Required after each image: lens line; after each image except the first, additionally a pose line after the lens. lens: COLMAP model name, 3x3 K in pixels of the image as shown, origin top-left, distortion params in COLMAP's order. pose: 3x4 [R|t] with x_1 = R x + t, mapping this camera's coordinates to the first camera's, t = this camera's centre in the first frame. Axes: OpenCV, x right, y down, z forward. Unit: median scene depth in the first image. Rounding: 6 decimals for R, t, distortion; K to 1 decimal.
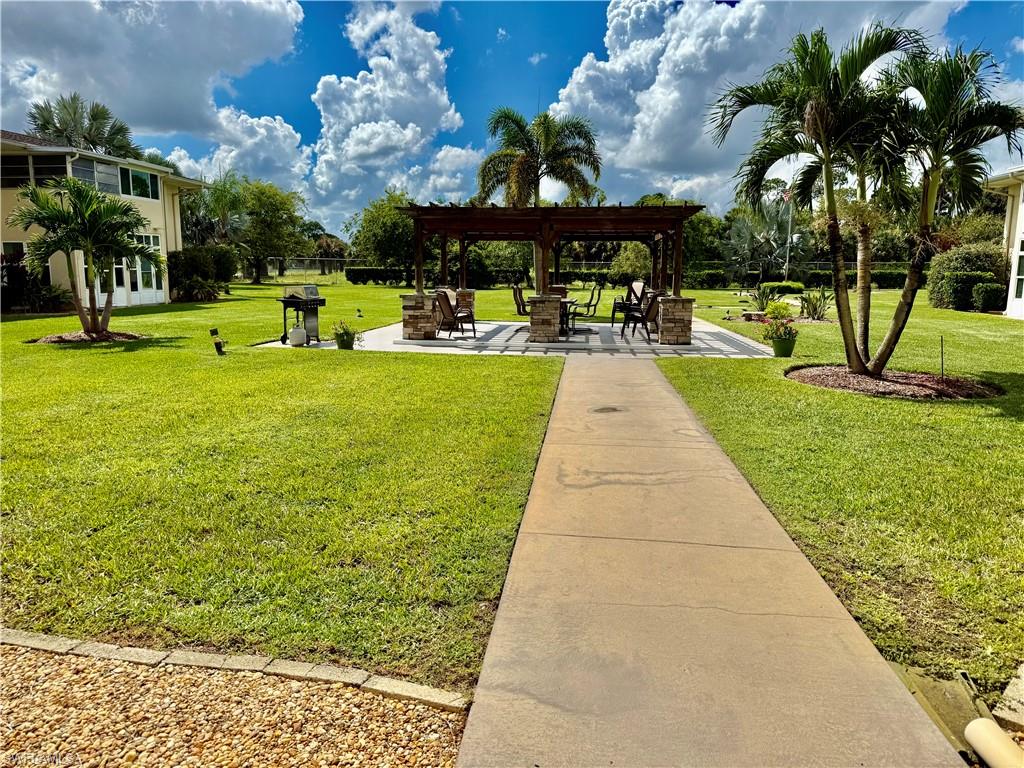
lens RADIAL K [[707.0, 0, 512.0], [0, 707.0, 384.0], [0, 0, 1]] dist [0.004052, 0.000803]
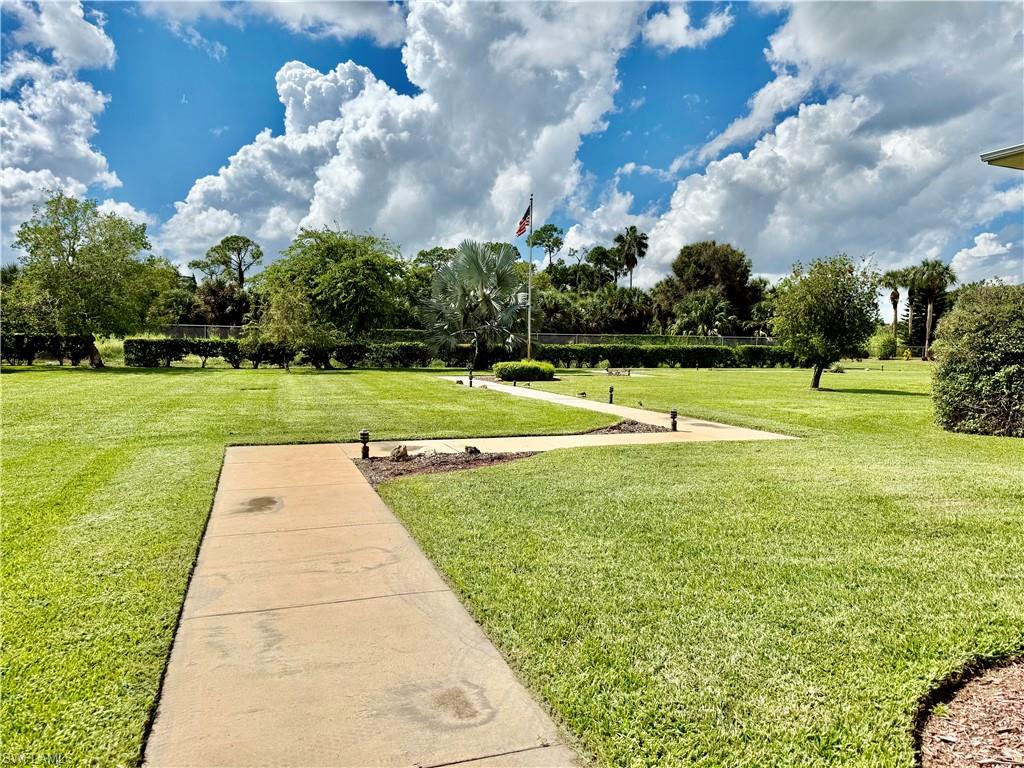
lens RADIAL K [[707.0, 0, 512.0], [0, 707.0, 384.0], [0, 0, 1]] dist [0.004052, 0.000803]
pose [[0.907216, -0.005285, 0.420633, 0.082620], [0.051520, 0.993790, -0.098630, -0.044281], [-0.417499, 0.111150, 0.901854, 0.320566]]
